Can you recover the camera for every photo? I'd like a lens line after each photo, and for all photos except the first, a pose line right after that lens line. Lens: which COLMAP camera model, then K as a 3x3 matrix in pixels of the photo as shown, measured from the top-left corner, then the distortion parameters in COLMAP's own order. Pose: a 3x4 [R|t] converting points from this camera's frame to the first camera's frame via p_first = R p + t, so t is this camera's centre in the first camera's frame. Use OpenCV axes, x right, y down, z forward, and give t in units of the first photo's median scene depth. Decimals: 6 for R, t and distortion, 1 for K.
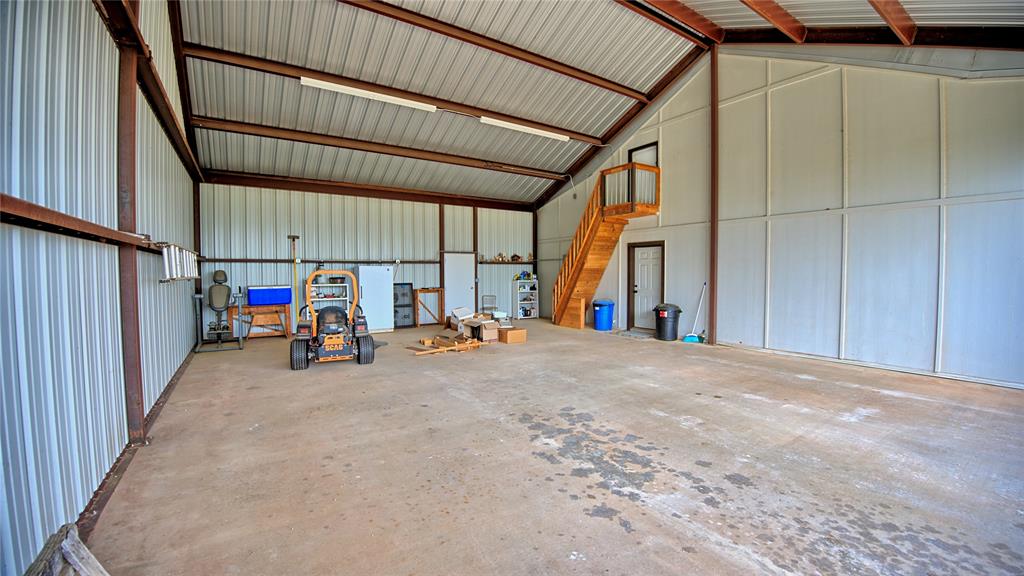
lens RADIAL K [[409.7, 0, 515.1], [0, 409.7, 286.6], [0, 0, 1]] dist [-0.046703, 0.000163]
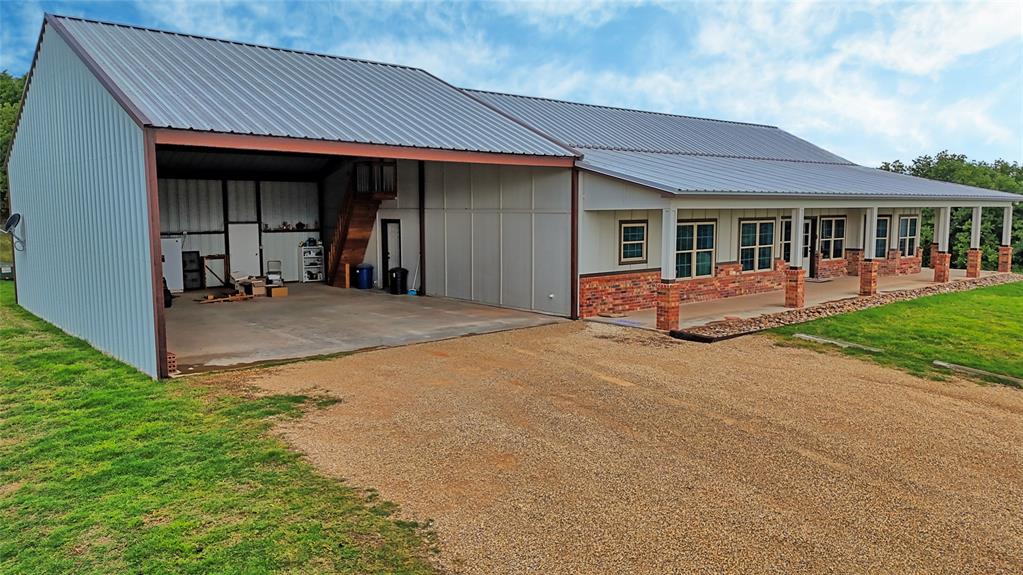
lens RADIAL K [[712.7, 0, 511.5], [0, 712.7, 287.5], [0, 0, 1]] dist [0.011412, -0.000990]
pose [[0.988245, -0.011782, 0.152422, 0.308149], [0.000871, 0.997443, 0.071455, -0.048901], [-0.152874, -0.070482, 0.985729, -1.118337]]
